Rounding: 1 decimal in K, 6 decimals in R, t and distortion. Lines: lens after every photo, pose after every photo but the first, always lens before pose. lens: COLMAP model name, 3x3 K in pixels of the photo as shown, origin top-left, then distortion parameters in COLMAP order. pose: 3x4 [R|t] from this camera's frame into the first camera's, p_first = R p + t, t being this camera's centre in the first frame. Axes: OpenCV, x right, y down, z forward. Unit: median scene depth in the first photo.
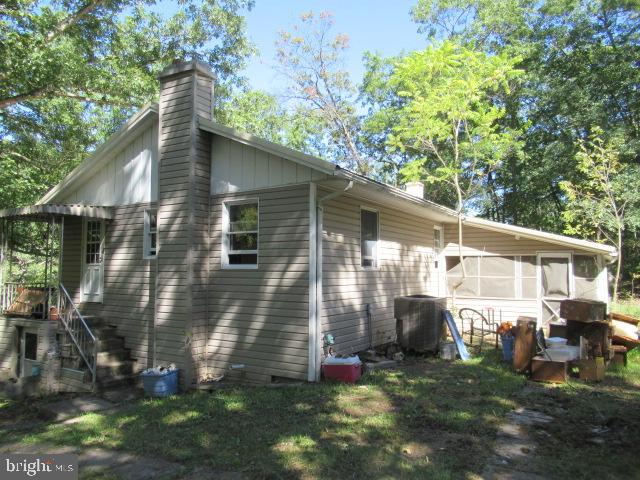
lens RADIAL K [[483.0, 0, 320.0], [0, 483.0, 240.0], [0, 0, 1]] dist [-0.006954, -0.001994]
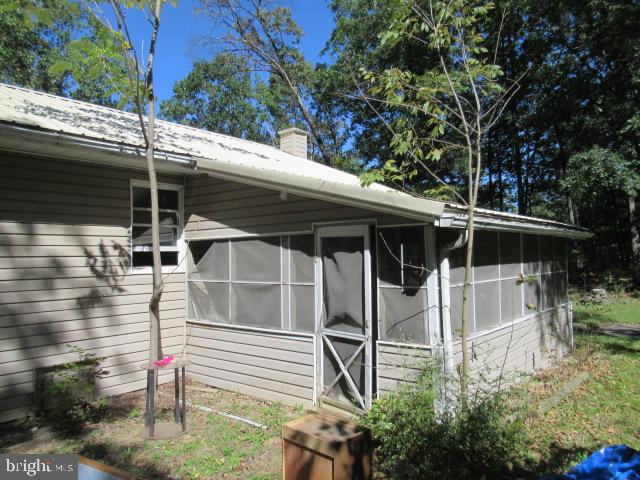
lens RADIAL K [[483.0, 0, 320.0], [0, 483.0, 240.0], [0, 0, 1]] dist [-0.006954, -0.001994]
pose [[0.990819, -0.028962, -0.132054, 0.354307], [0.032180, 0.999233, 0.022301, 0.019330], [0.131307, -0.026346, 0.990992, 0.393272]]
